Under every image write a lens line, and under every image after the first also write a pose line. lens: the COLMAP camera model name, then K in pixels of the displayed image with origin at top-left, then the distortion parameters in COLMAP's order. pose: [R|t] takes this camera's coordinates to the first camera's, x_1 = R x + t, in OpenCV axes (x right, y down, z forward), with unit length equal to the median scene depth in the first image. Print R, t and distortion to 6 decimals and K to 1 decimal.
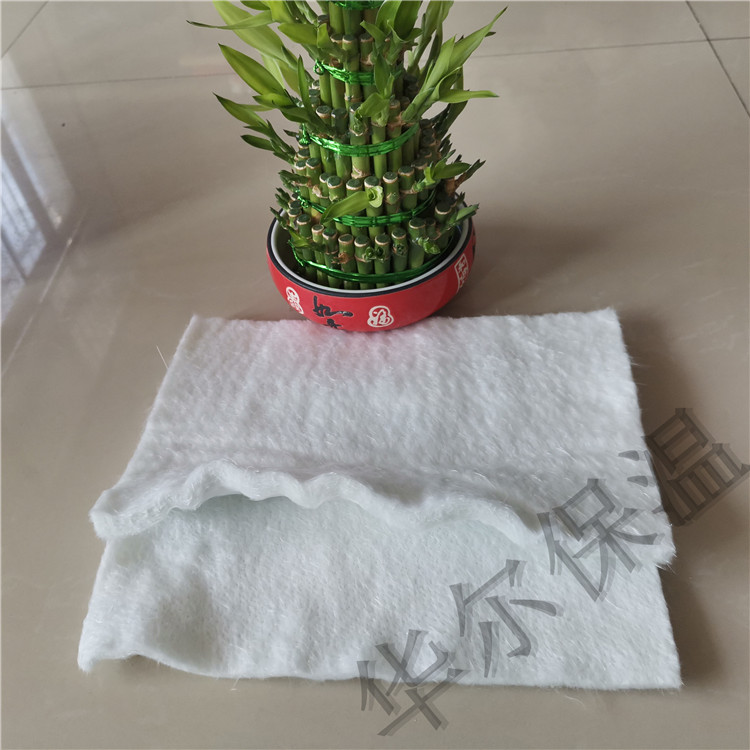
lens RADIAL K [[759.1, 0, 372.2], [0, 759.1, 375.6], [0, 0, 1]] dist [0.009666, 0.000000]
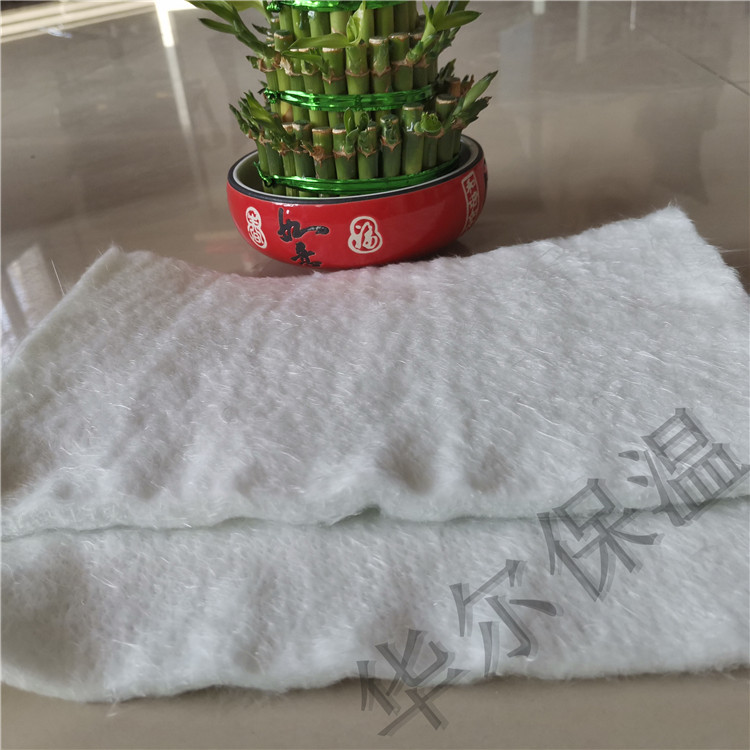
lens RADIAL K [[759.1, 0, 373.8], [0, 759.1, 375.1], [0, 0, 1]] dist [0.009666, 0.000000]
pose [[0.998165, -0.000513, 0.060543, -0.027897], [0.018380, 0.955339, -0.294940, 0.291101], [-0.057688, 0.295512, 0.953596, 0.356970]]
